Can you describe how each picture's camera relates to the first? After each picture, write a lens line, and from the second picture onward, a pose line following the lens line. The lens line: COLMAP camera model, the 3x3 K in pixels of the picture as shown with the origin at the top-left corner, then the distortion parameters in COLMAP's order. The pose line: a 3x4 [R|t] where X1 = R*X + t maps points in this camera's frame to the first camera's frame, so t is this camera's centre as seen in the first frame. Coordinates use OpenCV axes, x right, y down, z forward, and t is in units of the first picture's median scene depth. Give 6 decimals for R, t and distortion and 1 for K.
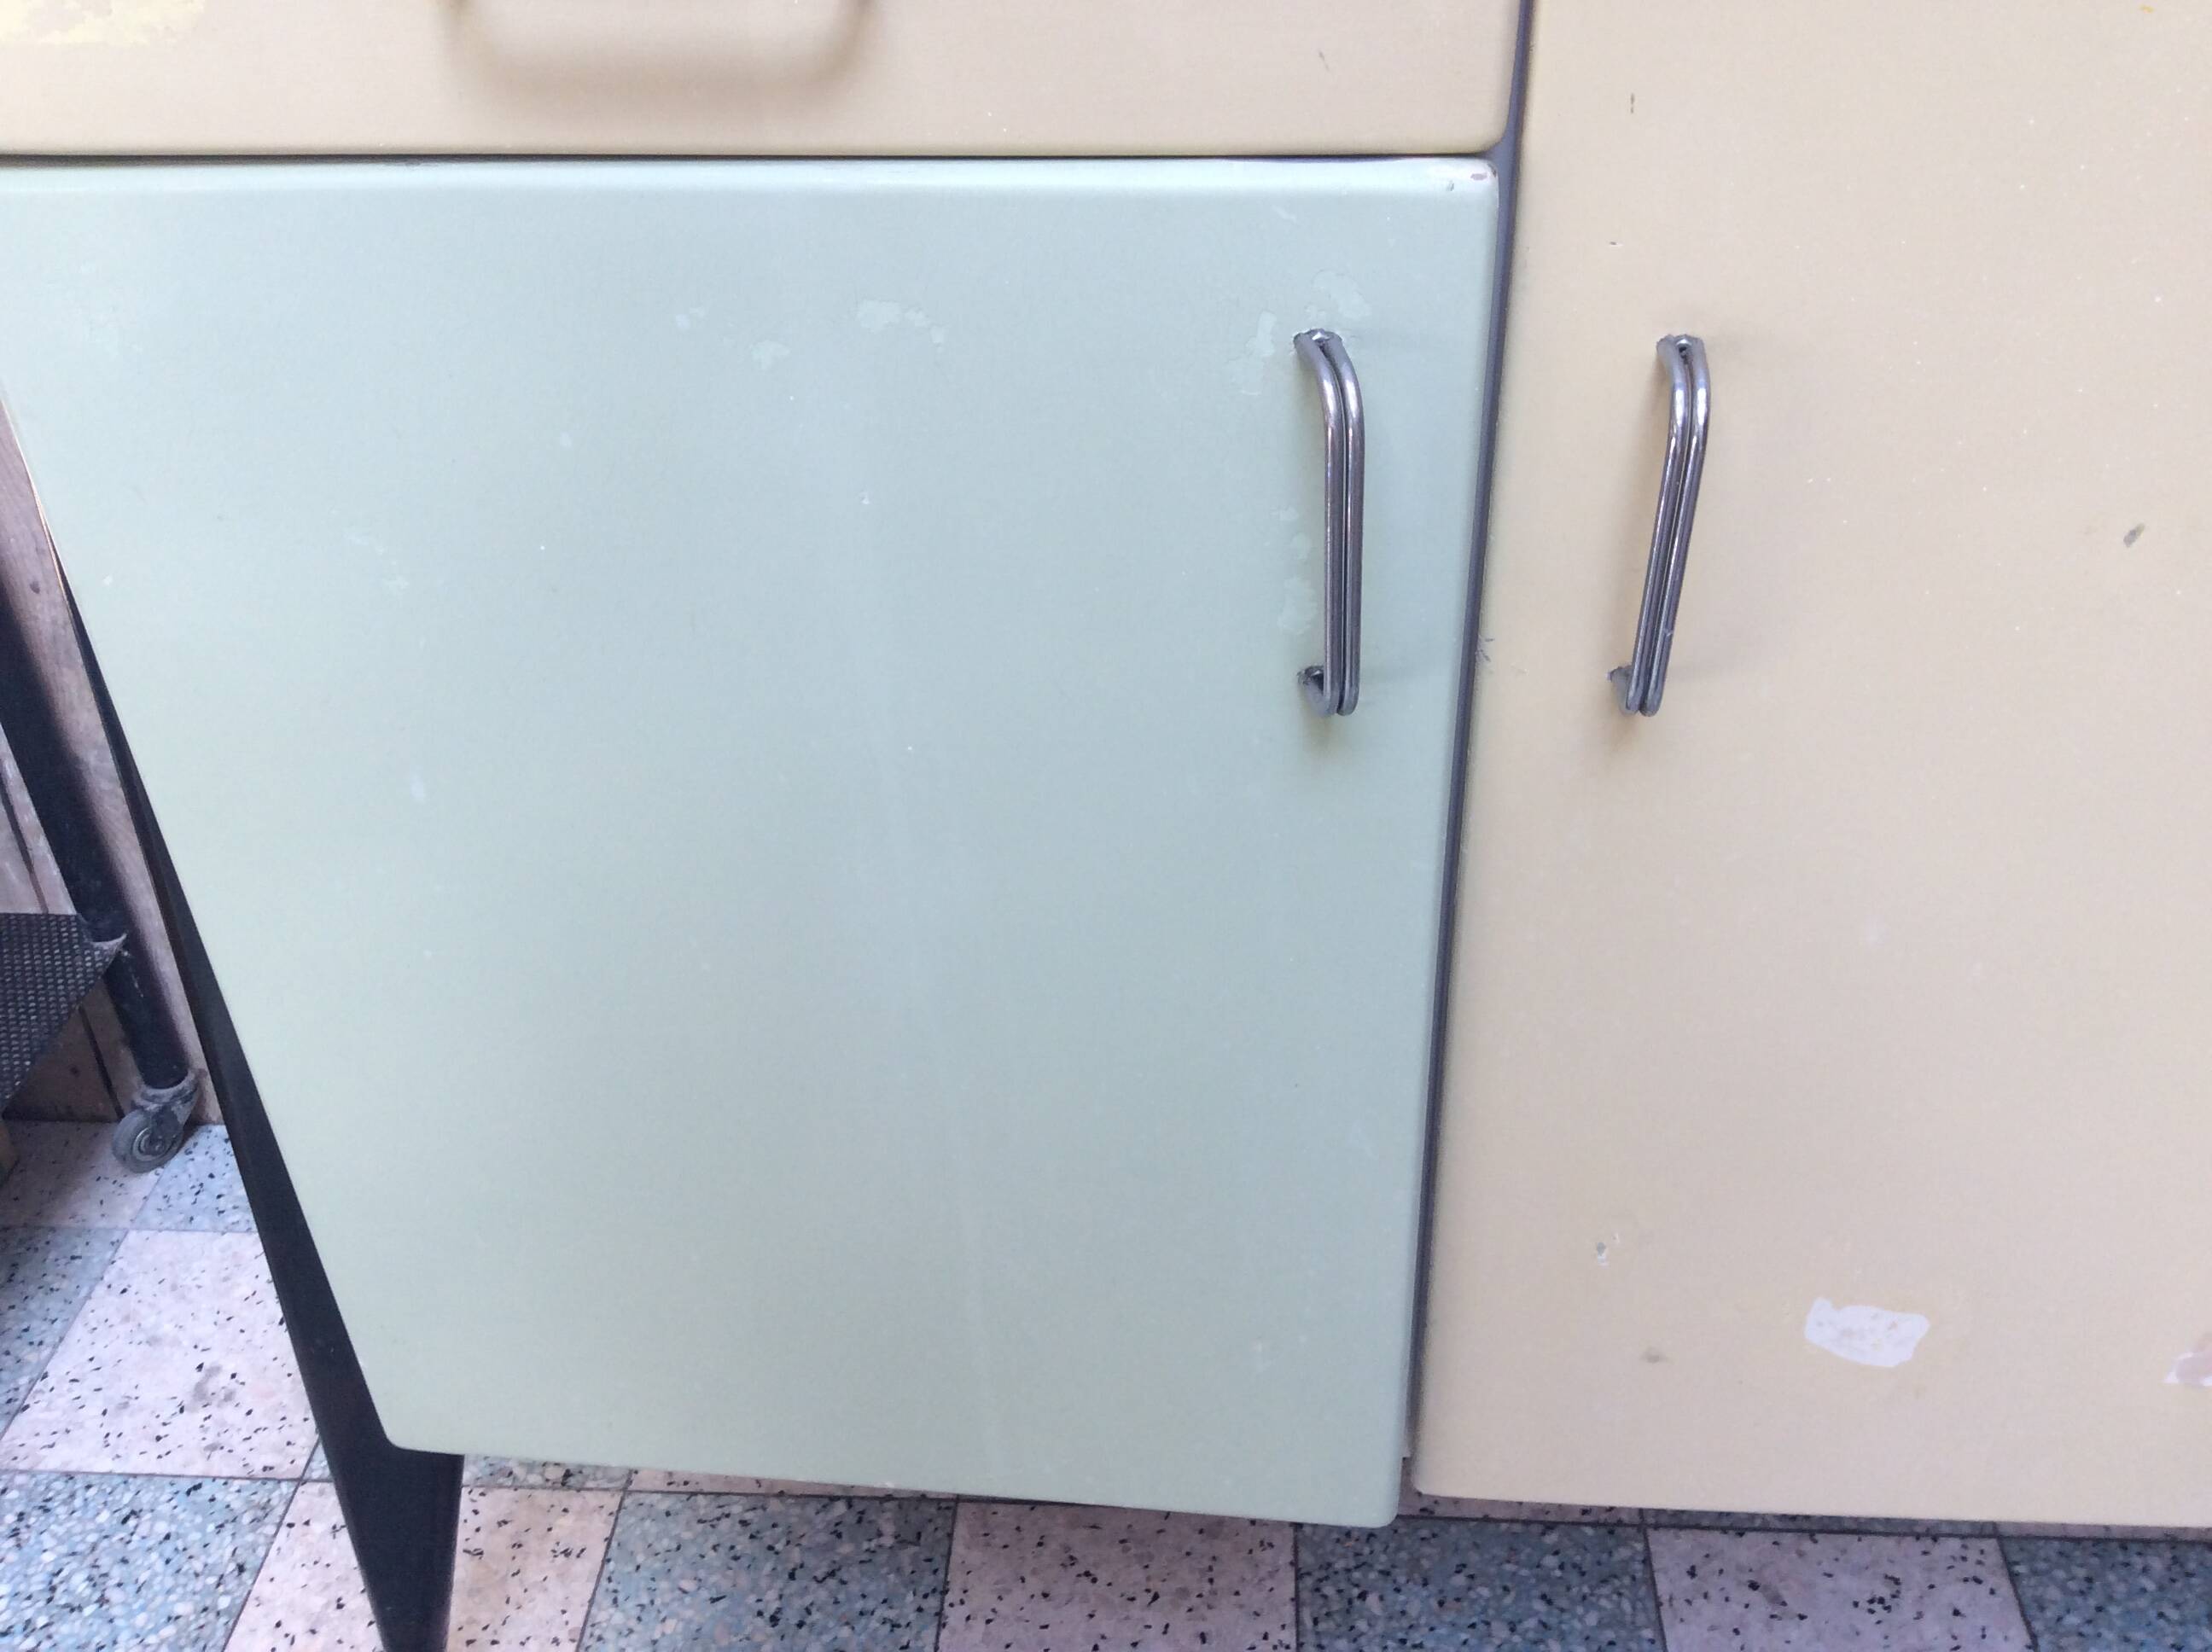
lens RADIAL K [[2057.2, 0, 1026.8], [0, 2057.2, 834.2], [0, 0, 1]] dist [0.052225, 0.006400]
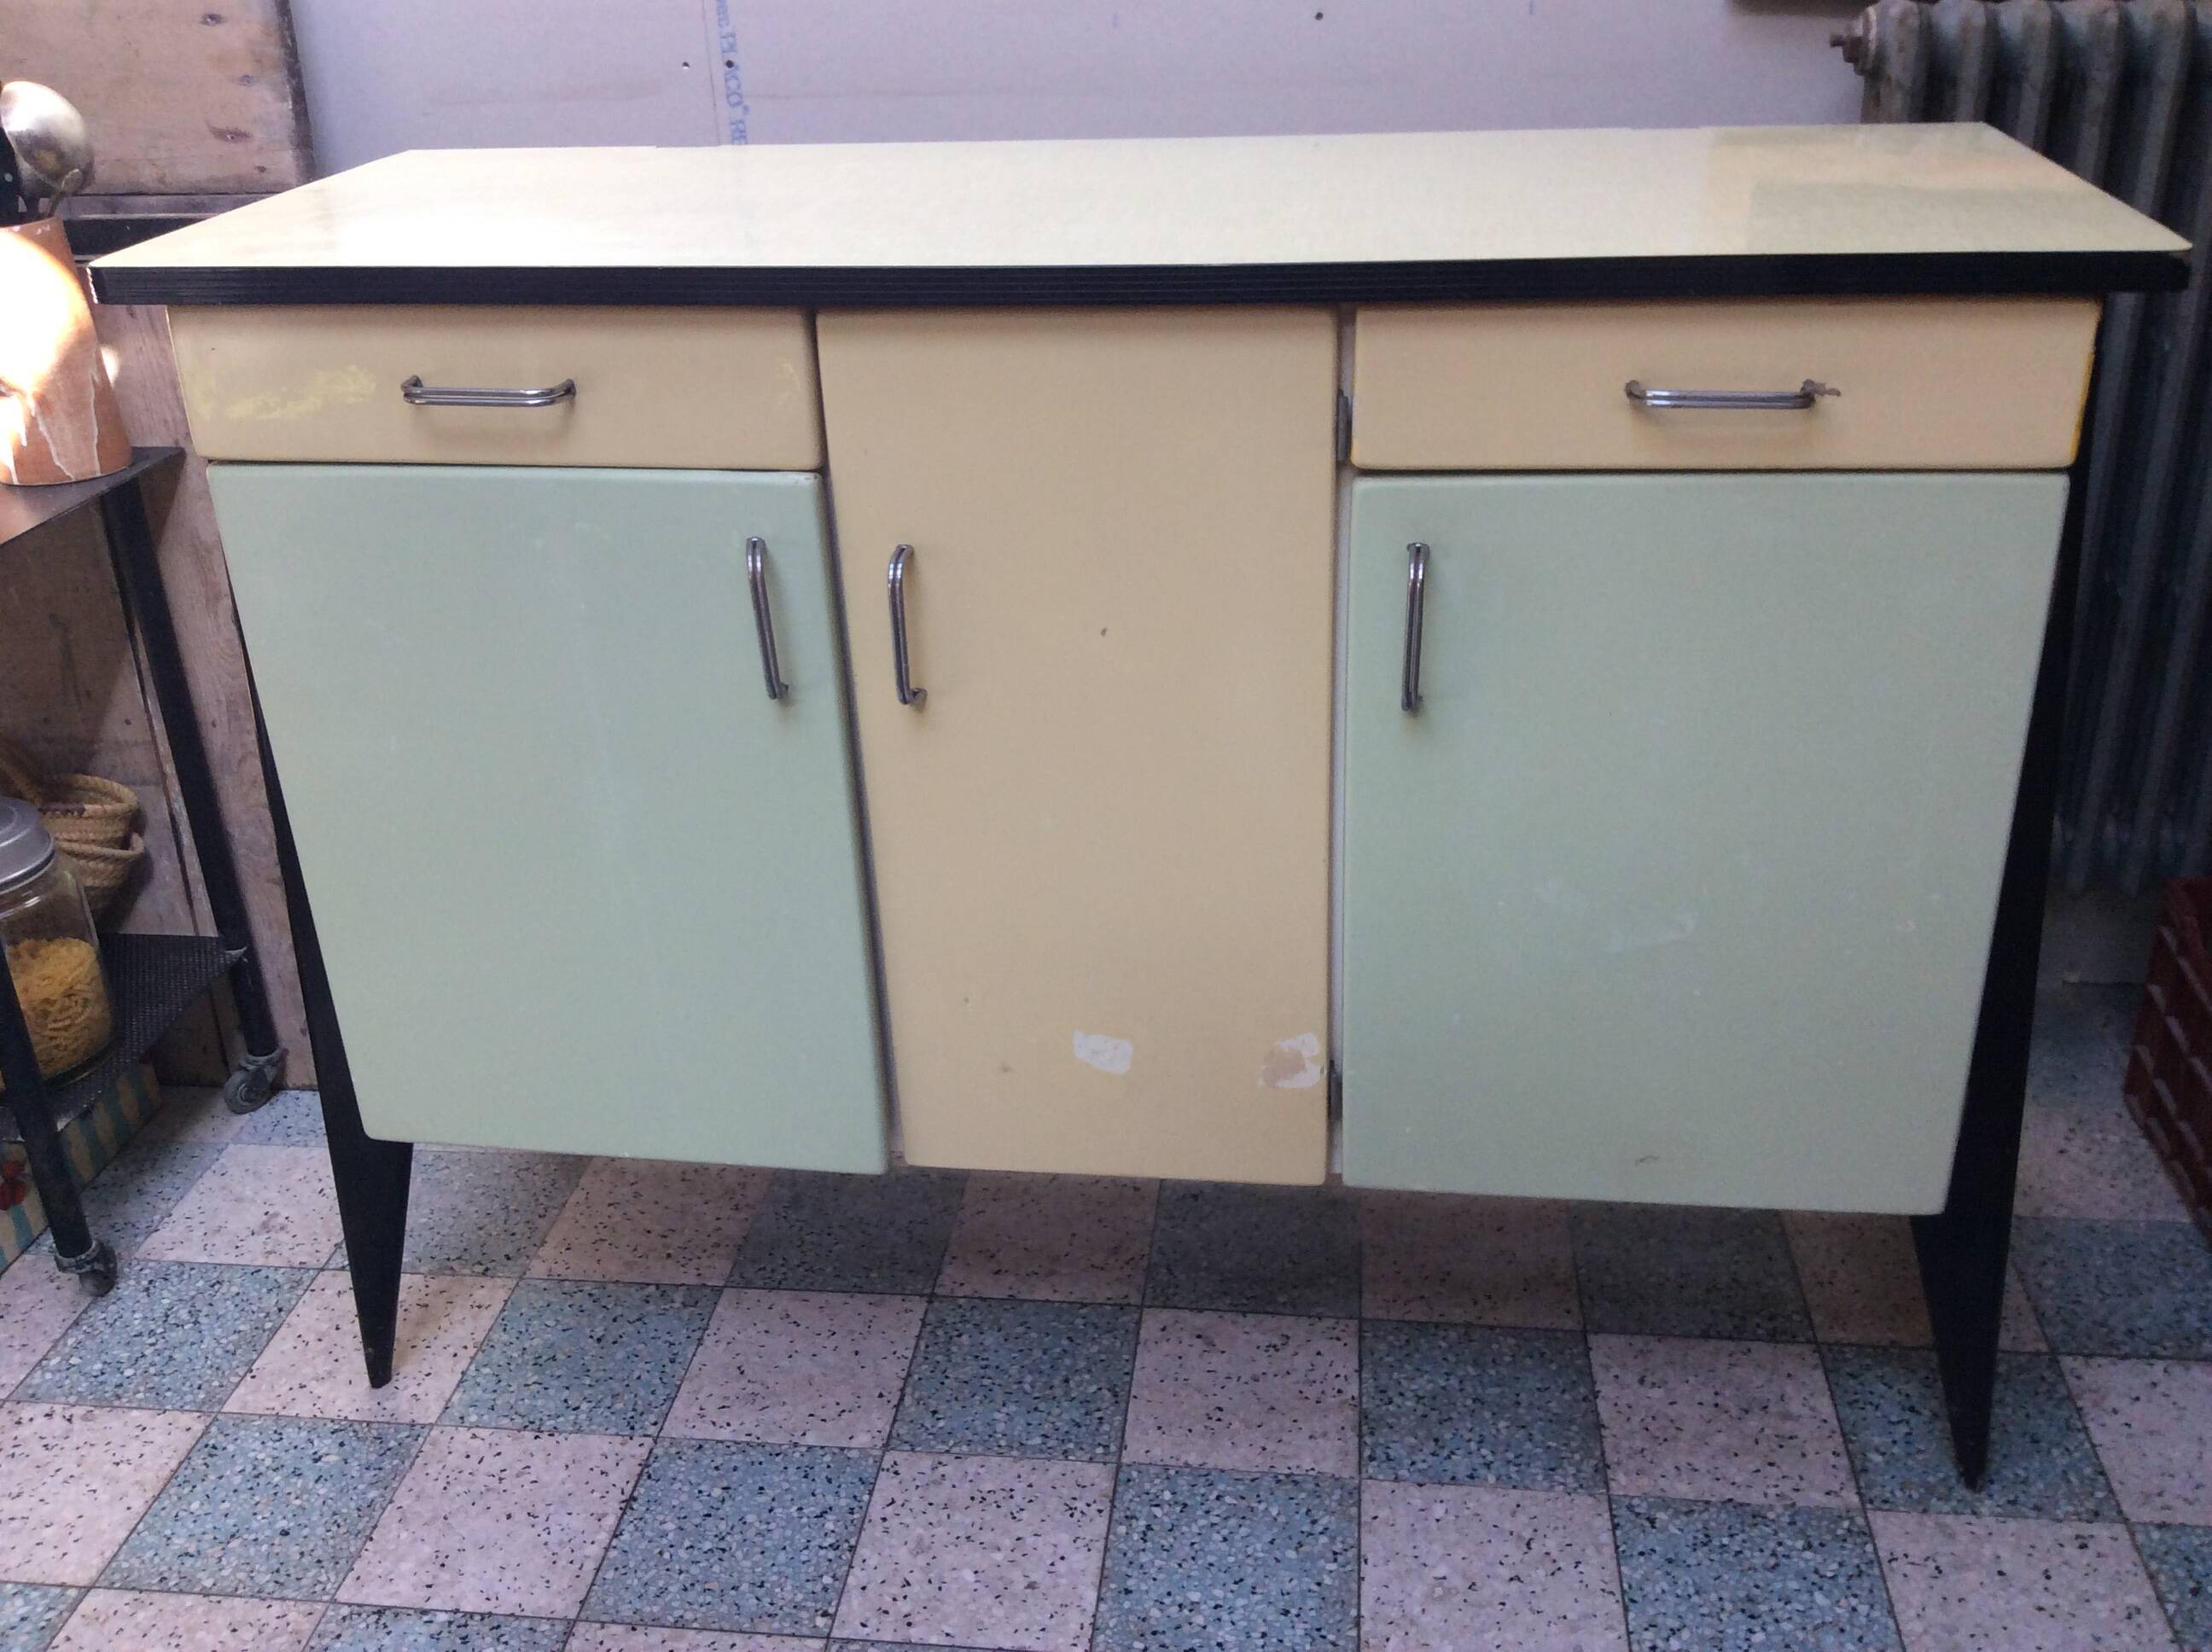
lens RADIAL K [[2055.4, 0, 1110.5], [0, 2055.4, 829.7], [0, 0, 1]] dist [0.016392, -0.022125]
pose [[0.999382, 0.028718, -0.020258, 0.285325], [-0.031658, 0.985934, -0.164111, 0.224093], [0.015260, 0.164651, 0.986234, -0.620891]]
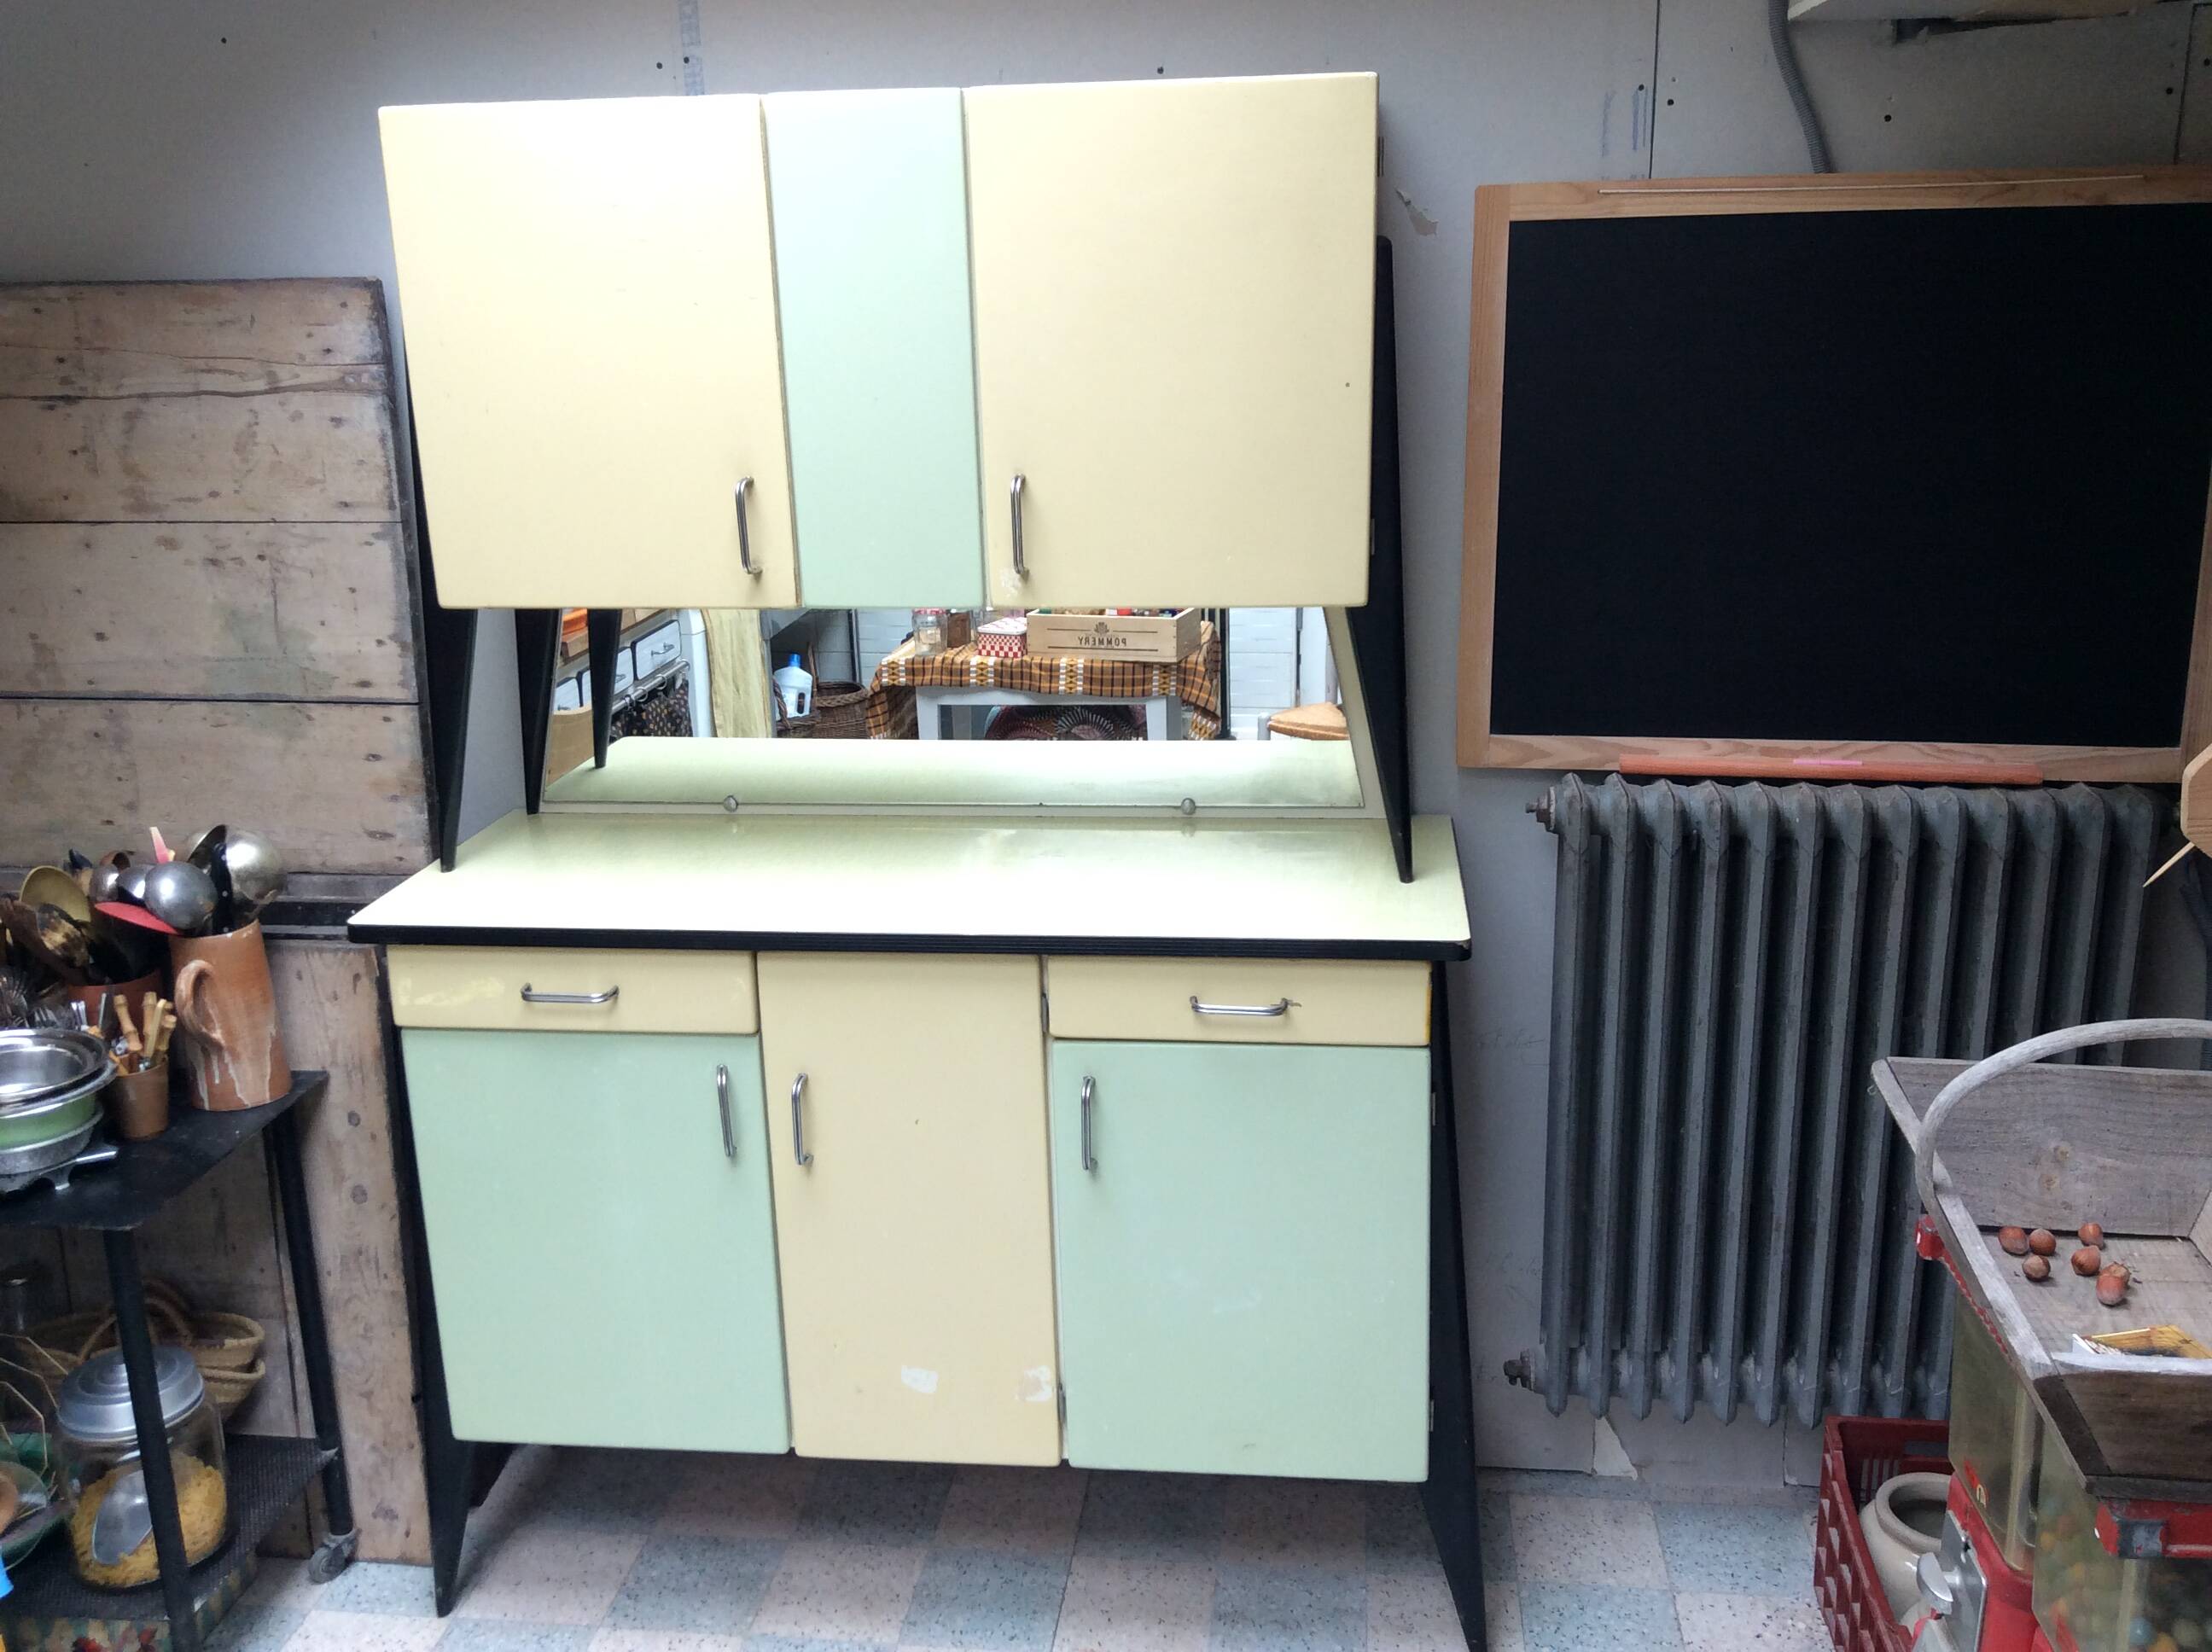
lens RADIAL K [[1993.3, 0, 1131.0], [0, 1993.3, 858.8], [0, 0, 1]] dist [0.102171, -0.174803]
pose [[0.999059, 0.037187, -0.022303, 0.403056], [-0.042438, 0.944145, -0.326785, 0.133627], [0.008905, 0.327425, 0.944835, -1.164606]]
